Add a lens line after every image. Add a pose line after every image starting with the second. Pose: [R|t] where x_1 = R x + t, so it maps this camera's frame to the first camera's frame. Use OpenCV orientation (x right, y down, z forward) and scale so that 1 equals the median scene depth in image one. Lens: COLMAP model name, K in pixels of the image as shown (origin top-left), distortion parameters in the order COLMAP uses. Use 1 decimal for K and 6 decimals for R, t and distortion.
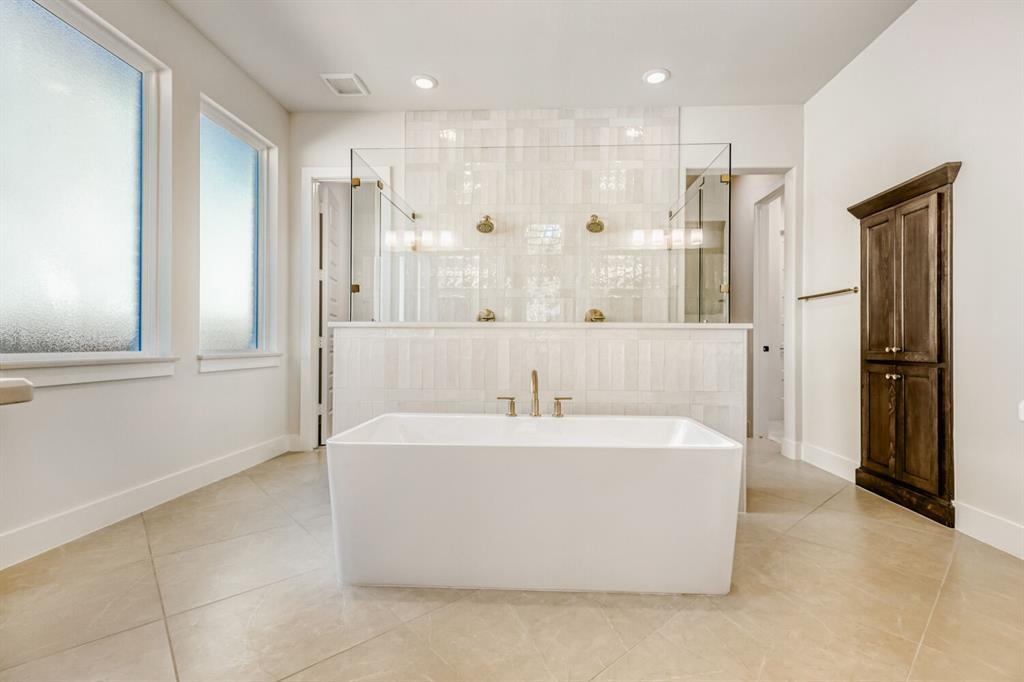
lens RADIAL K [[464.0, 0, 519.6], [0, 464.0, 339.6], [0, 0, 1]] dist [0.010718, -0.000516]
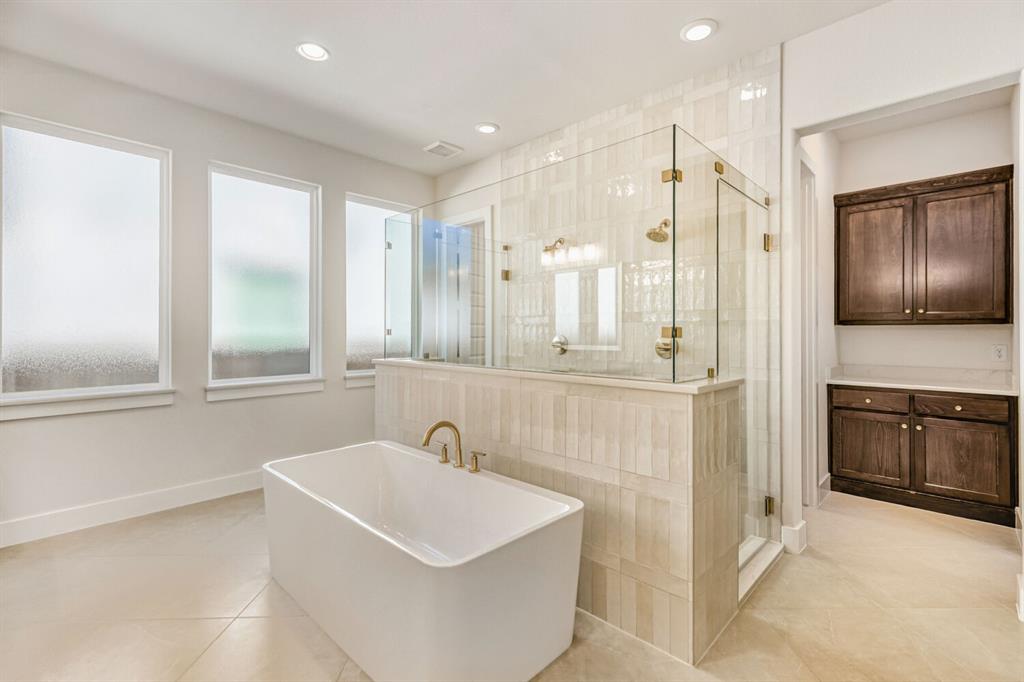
lens RADIAL K [[457.9, 0, 515.0], [0, 457.9, 336.7], [0, 0, 1]] dist [0.002402, 0.000211]
pose [[0.760595, 0.000405, -0.649227, 0.484115], [0.008484, 0.999908, 0.010563, -0.076676], [0.649171, -0.013543, 0.760522, 0.219727]]
